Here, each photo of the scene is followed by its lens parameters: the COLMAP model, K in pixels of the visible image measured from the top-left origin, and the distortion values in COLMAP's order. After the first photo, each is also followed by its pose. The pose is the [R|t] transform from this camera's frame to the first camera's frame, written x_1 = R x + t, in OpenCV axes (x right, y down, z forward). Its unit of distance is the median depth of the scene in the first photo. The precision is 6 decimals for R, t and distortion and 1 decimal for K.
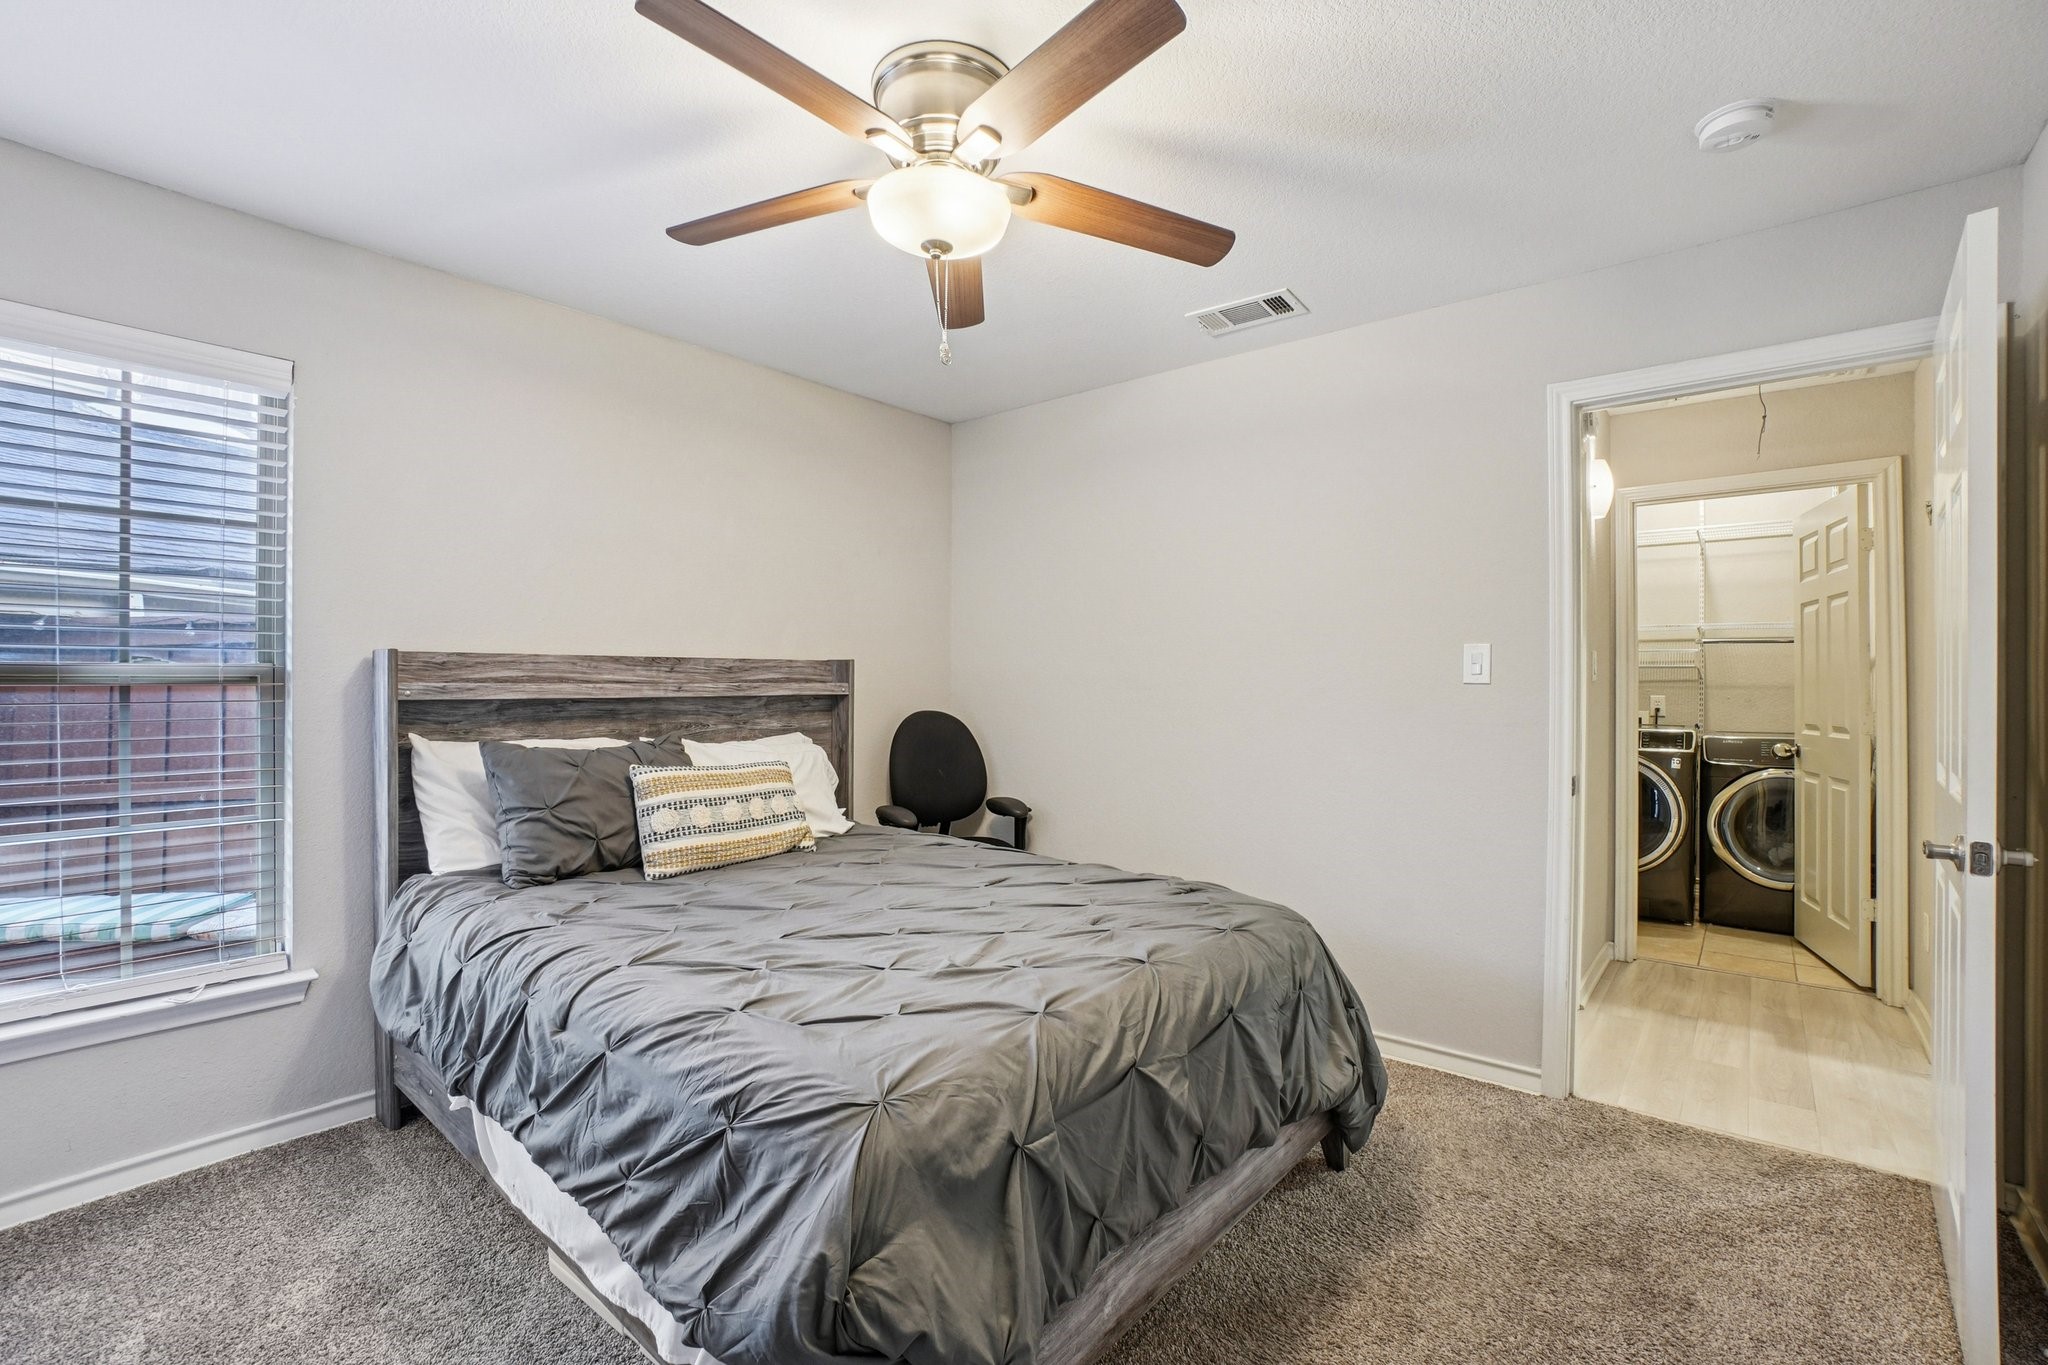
lens RADIAL K [[899.0, 0, 1024.0], [0, 899.0, 682.5], [0, 0, 1]] dist [-0.073470, 0.019626]
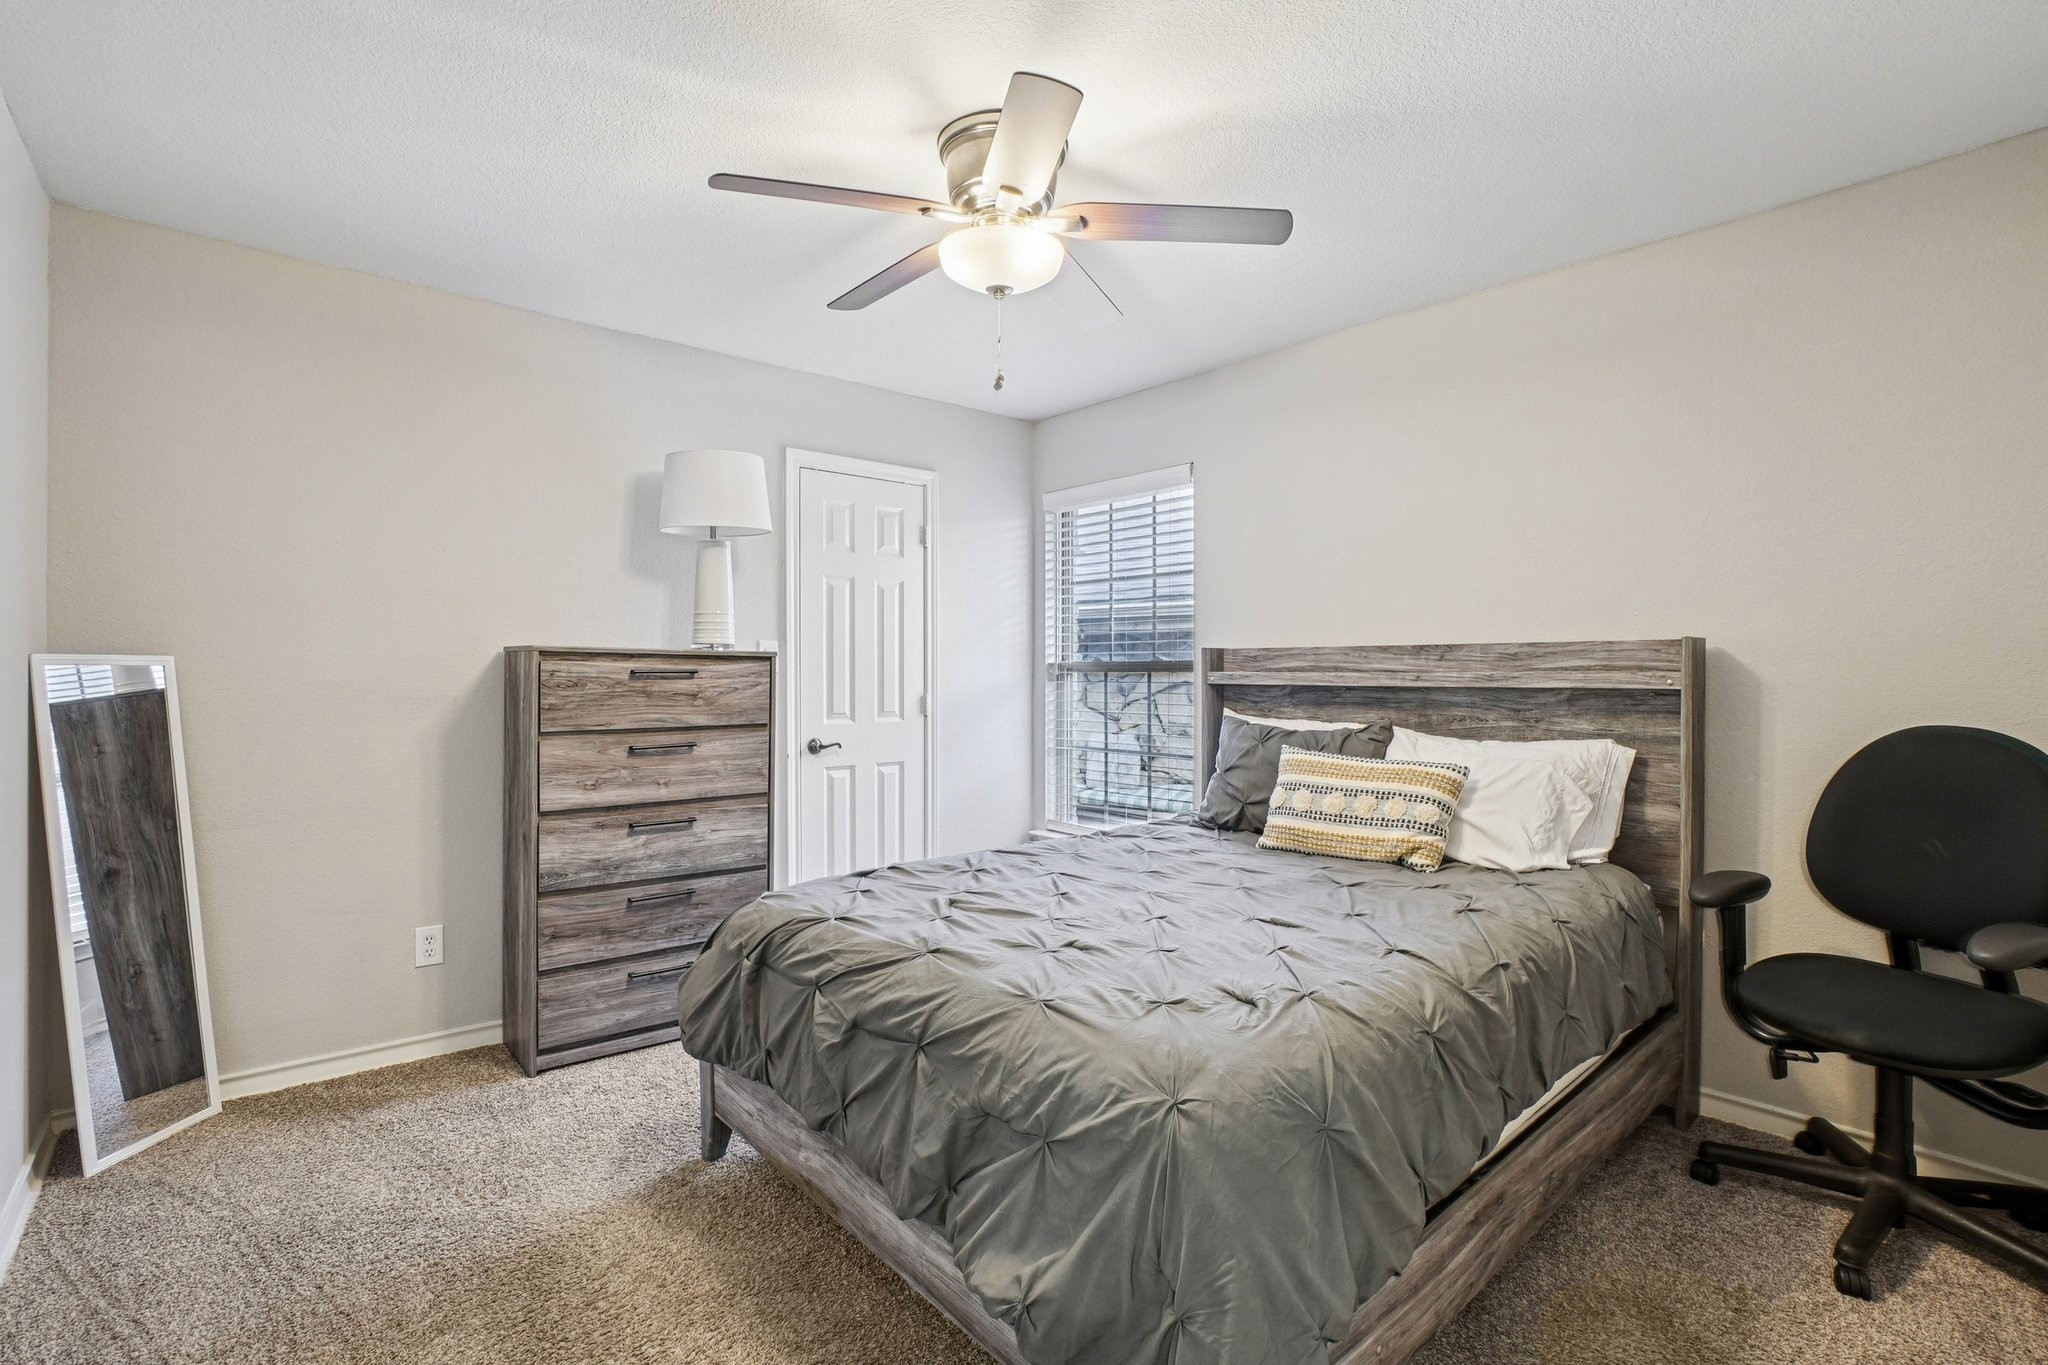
lens RADIAL K [[947.1, 0, 1020.2], [0, 947.1, 688.8], [0, 0, 1]] dist [-0.063566, 0.024734]
pose [[-0.161827, 0.017384, -0.986666, 0.679764], [-0.001080, 0.999841, 0.017793, 0.001214], [0.986819, 0.003945, -0.161782, 0.752042]]
